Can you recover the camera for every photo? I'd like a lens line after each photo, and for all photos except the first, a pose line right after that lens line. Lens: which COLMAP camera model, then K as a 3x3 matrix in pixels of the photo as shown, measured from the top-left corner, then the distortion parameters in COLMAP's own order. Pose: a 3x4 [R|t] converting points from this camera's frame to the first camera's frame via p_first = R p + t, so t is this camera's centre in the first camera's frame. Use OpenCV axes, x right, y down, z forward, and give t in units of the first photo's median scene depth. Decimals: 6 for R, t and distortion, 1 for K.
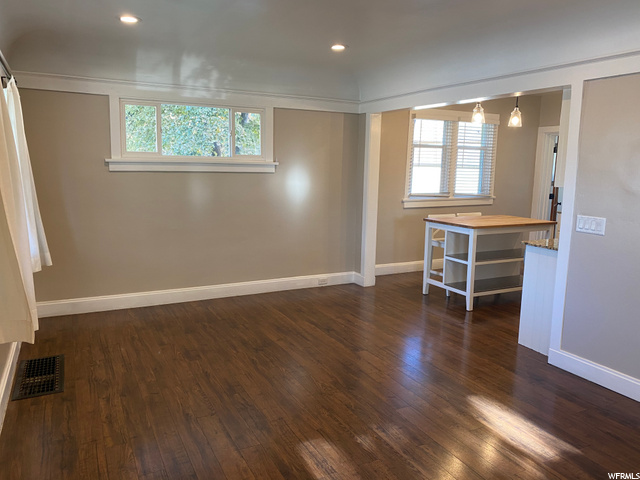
lens RADIAL K [[482.7, 0, 318.7], [0, 482.7, 235.8], [0, 0, 1]] dist [-0.000409, -0.003317]
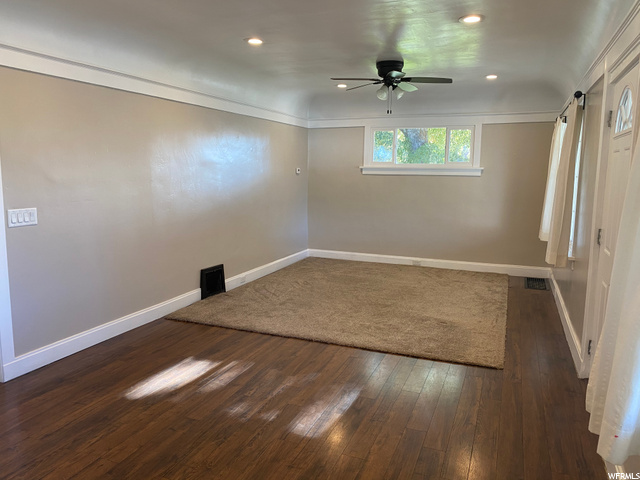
lens RADIAL K [[482.7, 0, 318.7], [0, 482.7, 235.8], [0, 0, 1]] dist [-0.000409, -0.003317]
pose [[-0.652962, -0.135670, 0.745140, -0.392023], [0.086410, 0.964057, 0.251250, -0.124674], [-0.752445, 0.228445, -0.617770, 0.799136]]
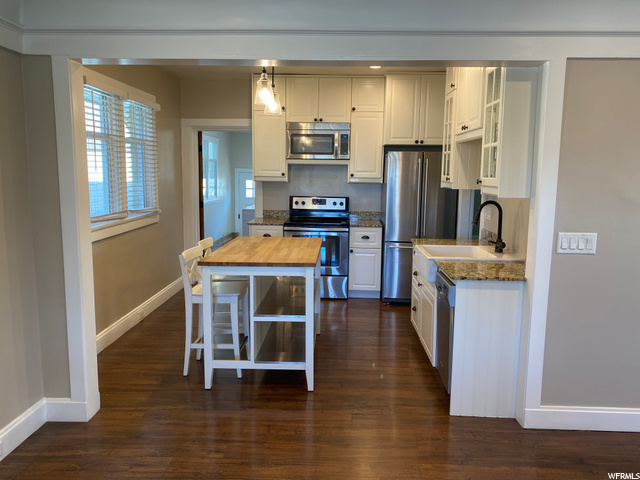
lens RADIAL K [[492.2, 0, 320.4], [0, 492.2, 237.5], [0, 0, 1]] dist [0.005419, 0.005691]
pose [[0.483646, -0.129219, 0.865673, -0.240467], [0.128109, 0.988841, 0.076031, -0.102262], [-0.865838, 0.074128, 0.494803, 0.661649]]
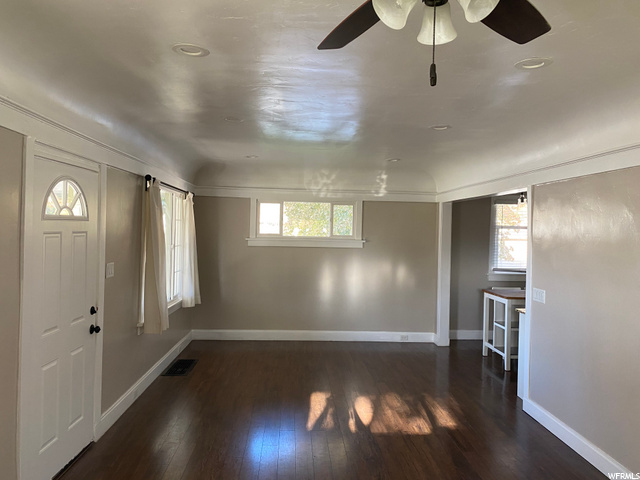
lens RADIAL K [[482.7, 0, 318.7], [0, 482.7, 235.8], [0, 0, 1]] dist [-0.000409, -0.003317]
pose [[0.911253, 0.005389, -0.411811, 0.383282], [-0.064775, 0.989345, -0.130388, 0.015471], [0.406721, 0.145492, 0.901893, -0.272751]]
